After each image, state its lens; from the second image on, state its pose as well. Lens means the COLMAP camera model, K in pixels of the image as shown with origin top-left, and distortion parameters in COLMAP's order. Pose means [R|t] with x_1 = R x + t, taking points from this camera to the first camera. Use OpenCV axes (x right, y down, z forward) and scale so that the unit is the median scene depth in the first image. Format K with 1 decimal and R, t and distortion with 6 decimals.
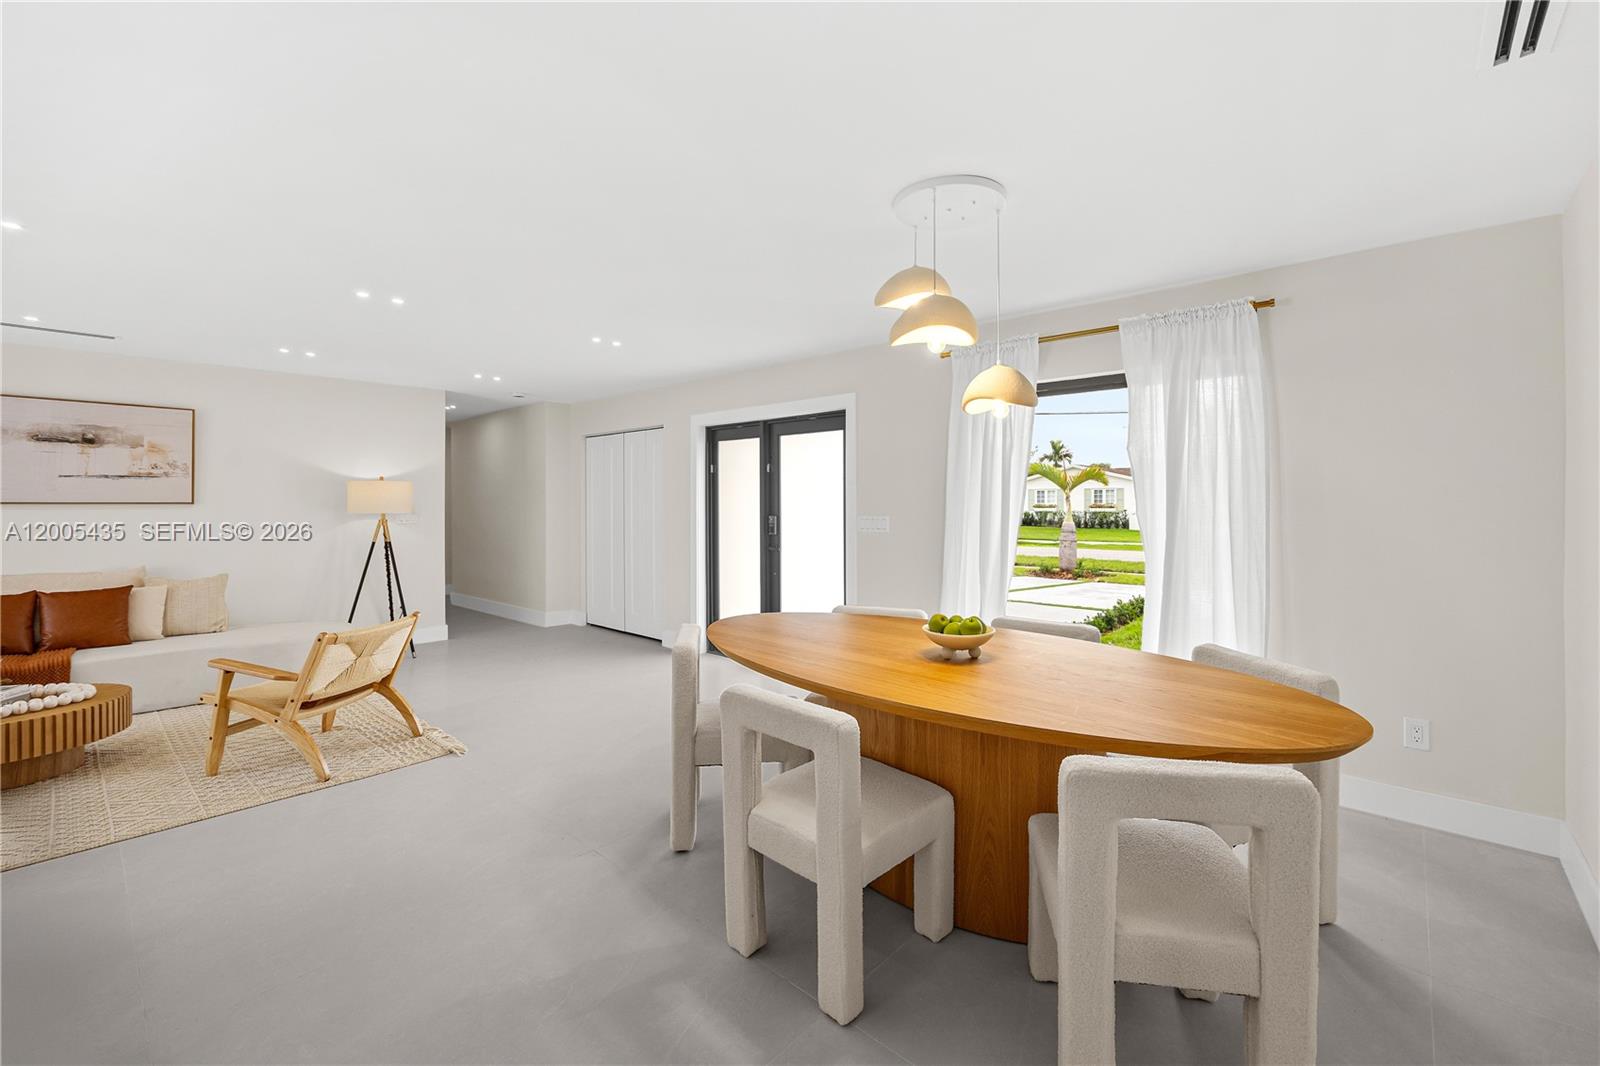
lens RADIAL K [[645.4, 0, 819.9], [0, 645.4, 523.8], [0, 0, 1]] dist [-0.005774, -0.000150]
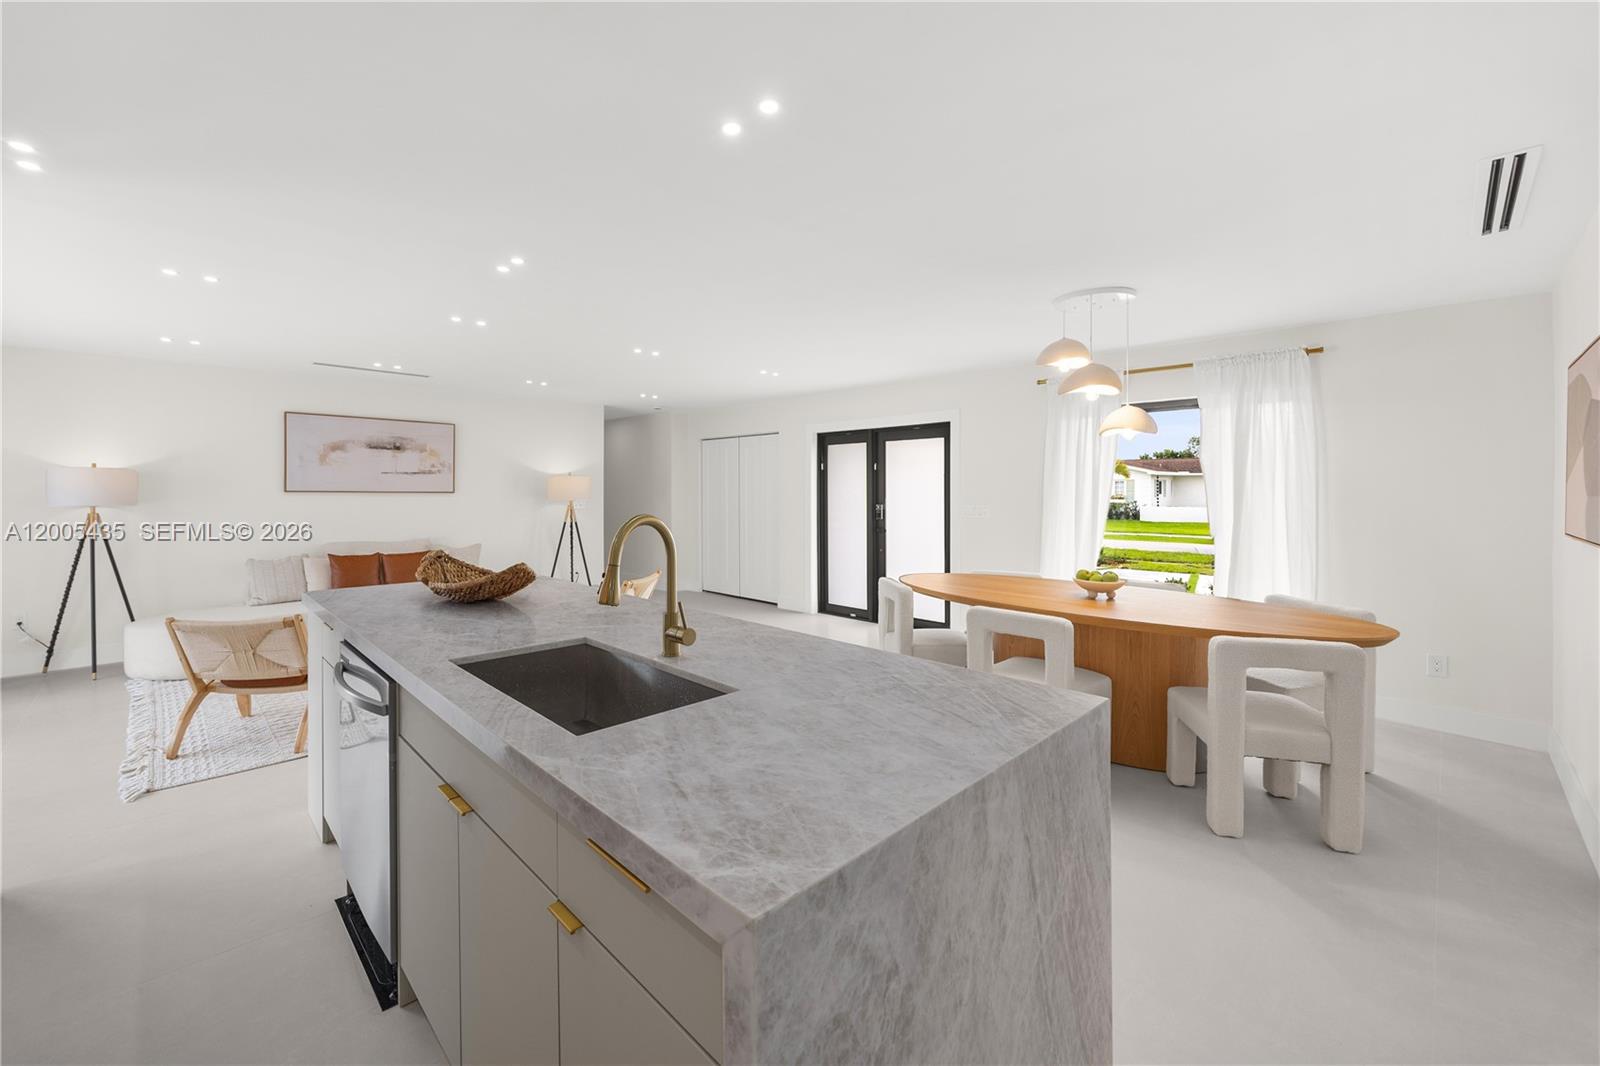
lens RADIAL K [[645.4, 0, 717.2], [0, 645.4, 510.6], [0, 0, 1]] dist [-0.005774, -0.000150]
pose [[0.993724, 0.006927, -0.111647, -0.276104], [-0.007489, 0.999961, -0.004617, 0.009800], [0.111611, 0.005424, 0.993737, -0.328701]]
